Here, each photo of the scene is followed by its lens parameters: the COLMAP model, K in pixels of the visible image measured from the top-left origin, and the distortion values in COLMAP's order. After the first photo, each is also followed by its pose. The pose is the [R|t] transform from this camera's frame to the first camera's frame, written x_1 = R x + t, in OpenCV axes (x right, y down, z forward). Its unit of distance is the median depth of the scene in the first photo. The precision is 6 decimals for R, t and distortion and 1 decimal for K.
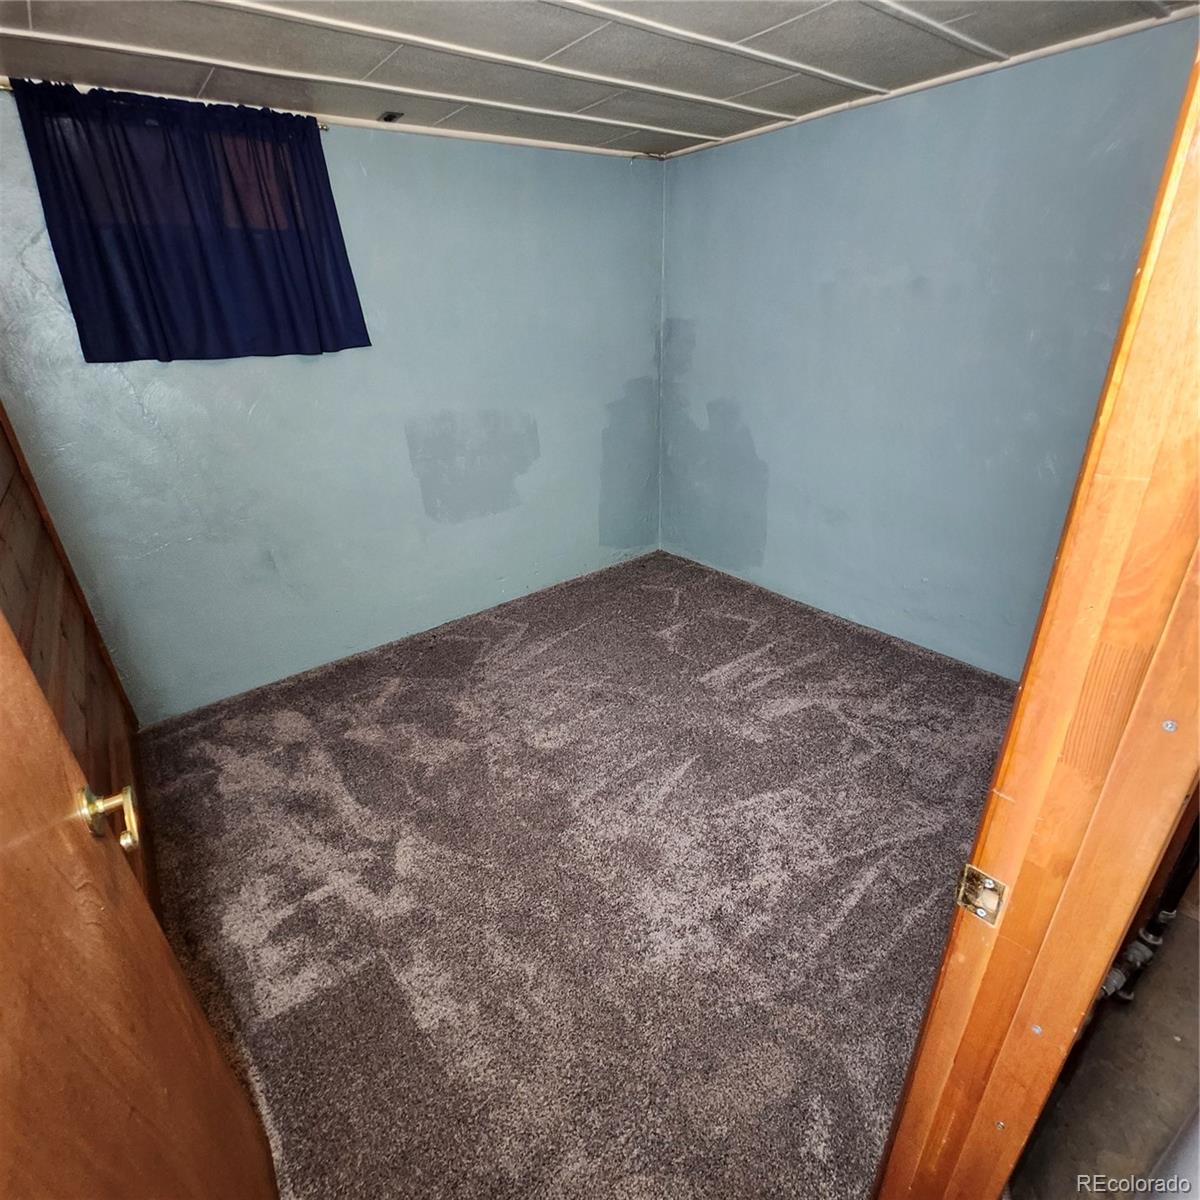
lens RADIAL K [[625.9, 0, 605.2], [0, 625.9, 608.3], [0, 0, 1]] dist [0.000217, -0.003079]
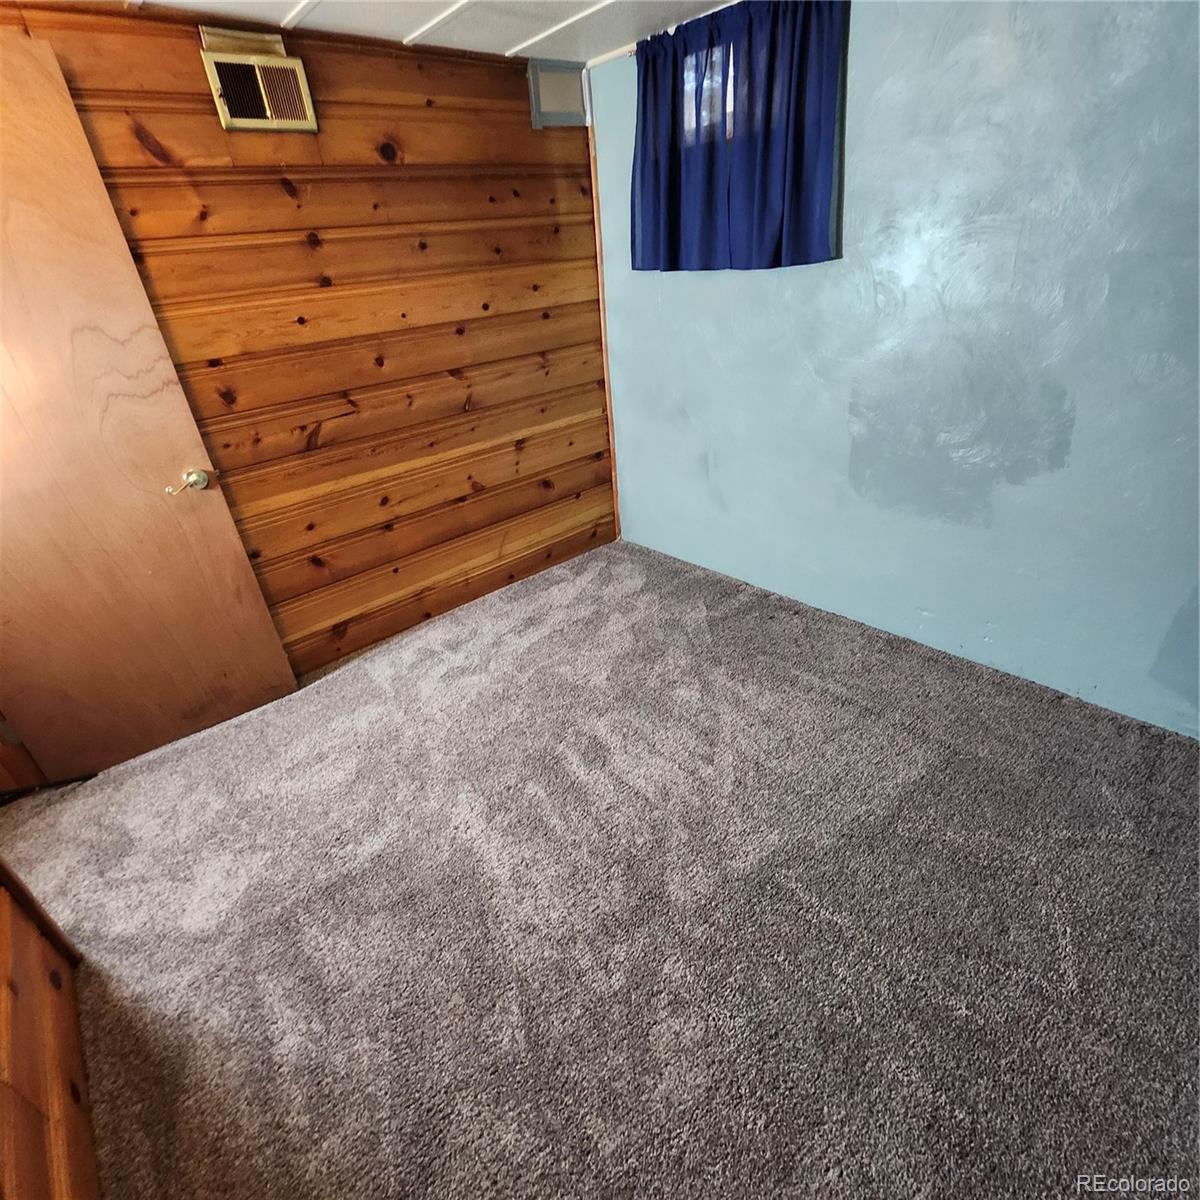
lens RADIAL K [[625.9, 0, 605.2], [0, 625.9, 608.3], [0, 0, 1]] dist [0.000217, -0.003079]
pose [[0.063934, 0.517948, -0.853019, 0.597495], [-0.355934, 0.810388, 0.465385, -0.356587], [0.932322, 0.273864, 0.236167, 0.706032]]
